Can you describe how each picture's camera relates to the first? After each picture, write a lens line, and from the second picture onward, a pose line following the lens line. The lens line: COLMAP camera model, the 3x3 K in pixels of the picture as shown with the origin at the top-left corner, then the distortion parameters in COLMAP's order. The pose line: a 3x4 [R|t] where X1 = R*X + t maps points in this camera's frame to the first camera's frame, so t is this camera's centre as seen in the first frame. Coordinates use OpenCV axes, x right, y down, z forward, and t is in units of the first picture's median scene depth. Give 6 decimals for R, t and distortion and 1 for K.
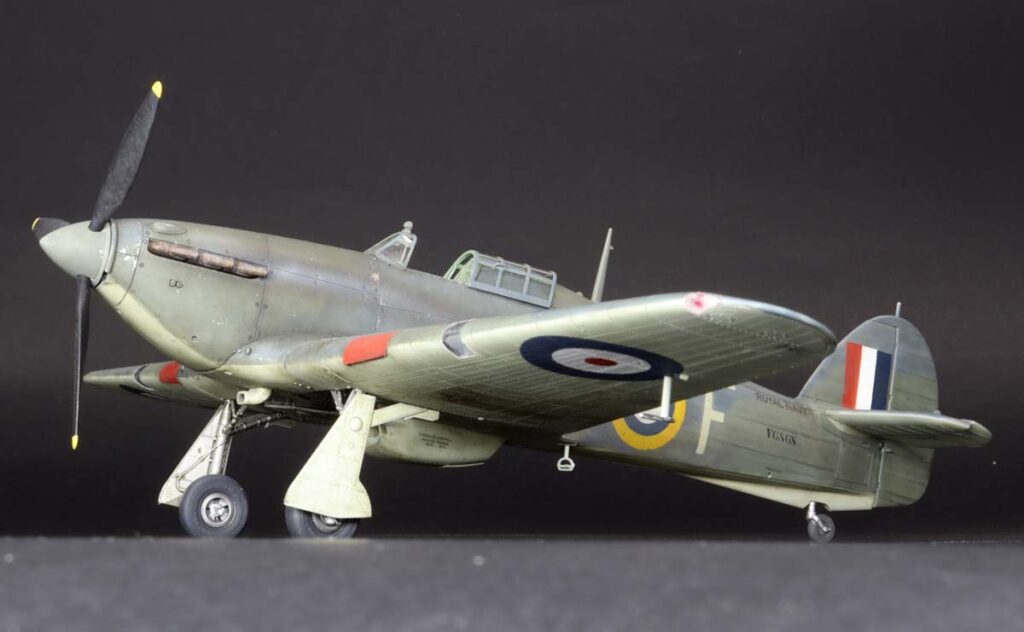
lens RADIAL K [[1967.5, 0, 512.0], [0, 1967.5, 316.0], [0, 0, 1]] dist [-0.031945, -0.165987]
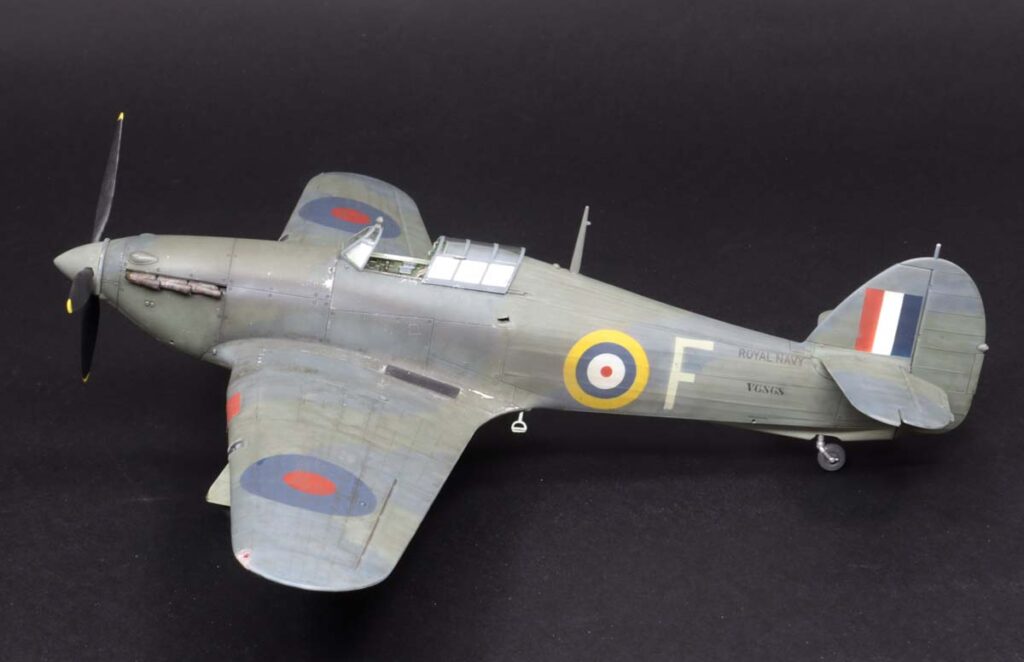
lens RADIAL K [[2693.2, 0, 512.0], [0, 2693.2, 331.0], [0, 0, 1]] dist [-0.003052, 0.339621]
pose [[0.874543, 0.140914, -0.464024, 0.743242], [0.064342, 0.914677, 0.399031, -0.601545], [0.480661, -0.378826, 0.790857, -0.221510]]
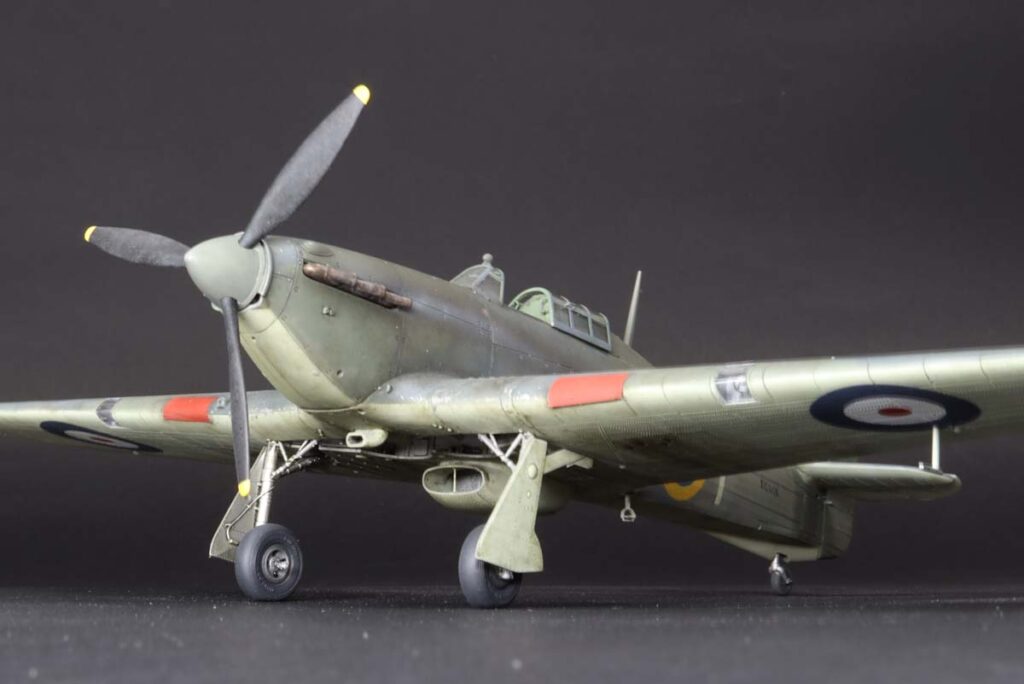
lens RADIAL K [[2017.8, 0, 512.0], [0, 2017.8, 342.0], [0, 0, 1]] dist [-0.023982, -0.032404]
pose [[0.933616, 0.035942, 0.356467, -0.378878], [-0.032539, 0.999350, -0.015540, 0.008268], [-0.356794, 0.002909, 0.934179, 0.101203]]
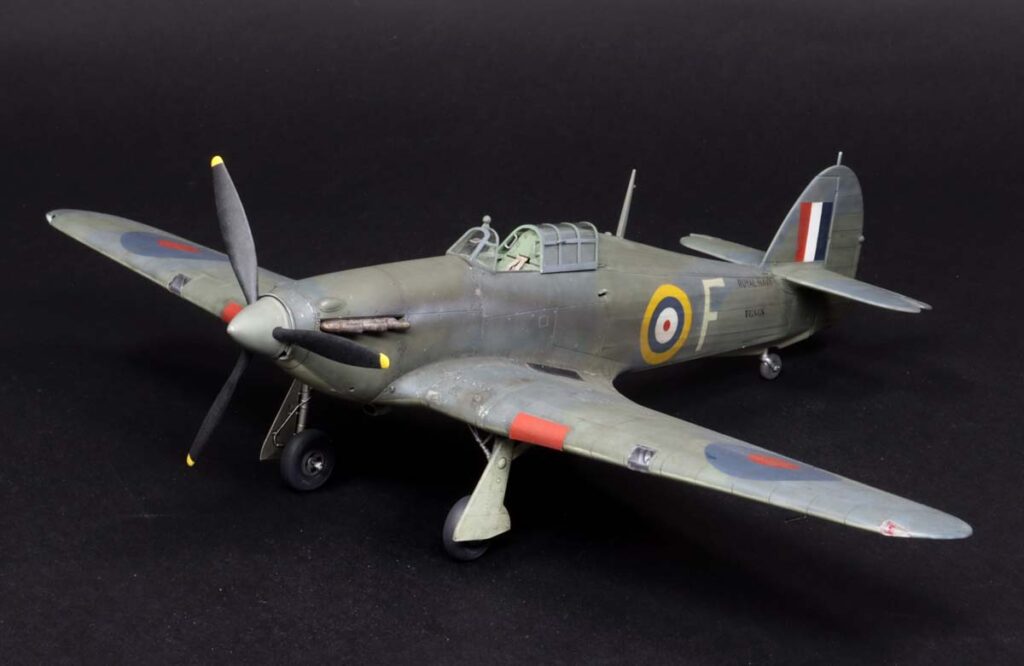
lens RADIAL K [[2693.2, 0, 512.0], [0, 2693.2, 333.0], [0, 0, 1]] dist [-0.003052, 0.339621]
pose [[0.962945, -0.074985, 0.259063, -0.432399], [-0.041612, 0.907759, 0.417422, -0.615306], [-0.266467, -0.412735, 0.871002, -0.343844]]
